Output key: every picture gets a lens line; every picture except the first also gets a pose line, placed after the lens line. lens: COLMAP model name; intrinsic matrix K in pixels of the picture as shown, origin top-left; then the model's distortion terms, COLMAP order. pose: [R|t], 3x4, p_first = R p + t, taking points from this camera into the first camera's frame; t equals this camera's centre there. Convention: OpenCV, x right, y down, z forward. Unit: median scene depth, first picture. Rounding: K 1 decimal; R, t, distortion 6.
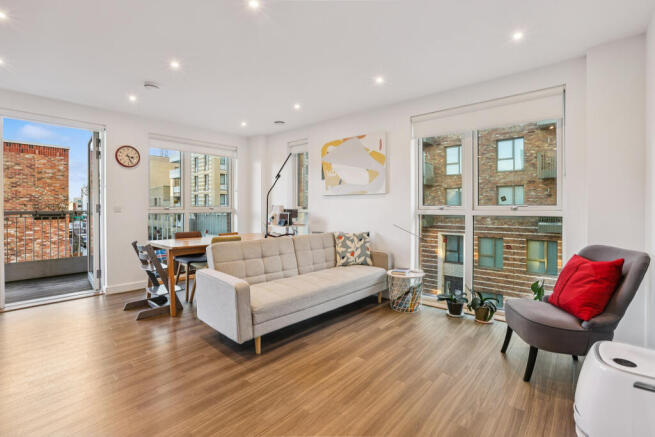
lens RADIAL K [[305.1, 0, 326.1], [0, 305.1, 213.1], [0, 0, 1]] dist [-0.017651, -0.000042]
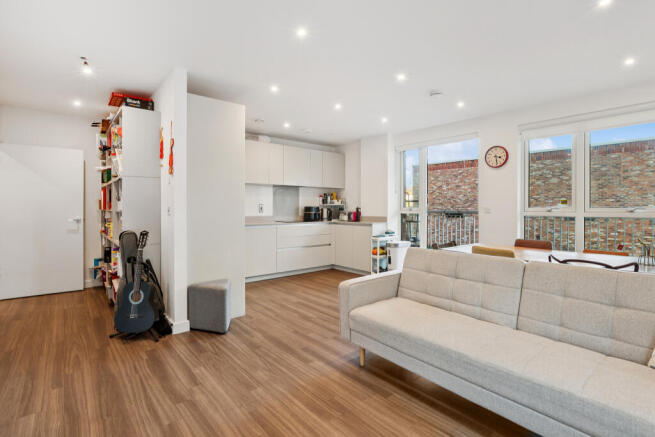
lens RADIAL K [[320.3, 0, 327.3], [0, 320.3, 214.7], [0, 0, 1]] dist [-0.012881, -0.000147]
pose [[-0.164637, 0.019958, -0.986152, 0.185085], [-0.017417, 0.999581, 0.023137, -0.005728], [0.986200, 0.020985, -0.164221, 0.254894]]
